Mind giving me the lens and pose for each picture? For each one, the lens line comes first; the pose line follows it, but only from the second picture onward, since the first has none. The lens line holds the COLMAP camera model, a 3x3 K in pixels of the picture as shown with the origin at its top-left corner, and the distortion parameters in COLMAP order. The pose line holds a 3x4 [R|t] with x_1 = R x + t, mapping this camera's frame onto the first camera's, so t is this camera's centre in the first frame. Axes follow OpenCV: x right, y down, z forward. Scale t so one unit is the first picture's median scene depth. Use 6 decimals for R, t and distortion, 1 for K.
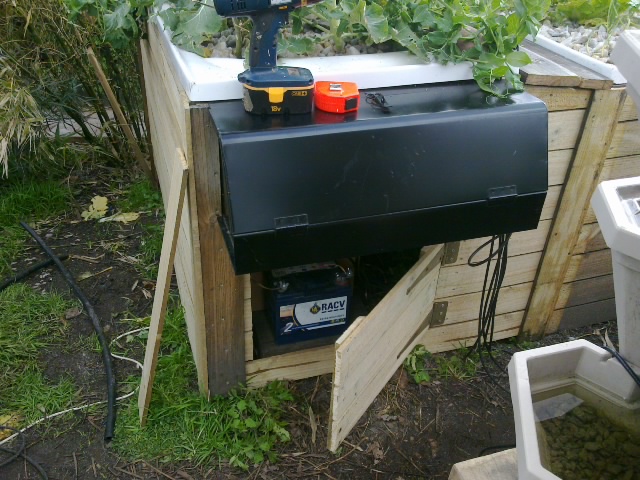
lens RADIAL K [[607.8, 0, 320.0], [0, 607.8, 240.0], [0, 0, 1]] dist [-0.002894, -0.060853]
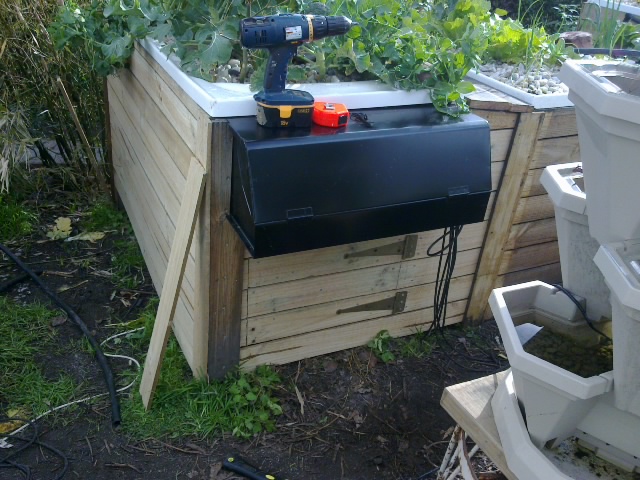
lens RADIAL K [[607.8, 0, 320.0], [0, 607.8, 240.0], [0, 0, 1]] dist [-0.002894, -0.060853]
pose [[0.989861, -0.021016, 0.140478, -0.131413], [0.029249, 0.997957, -0.056801, 0.069563], [-0.138997, 0.060334, 0.988453, -0.162167]]
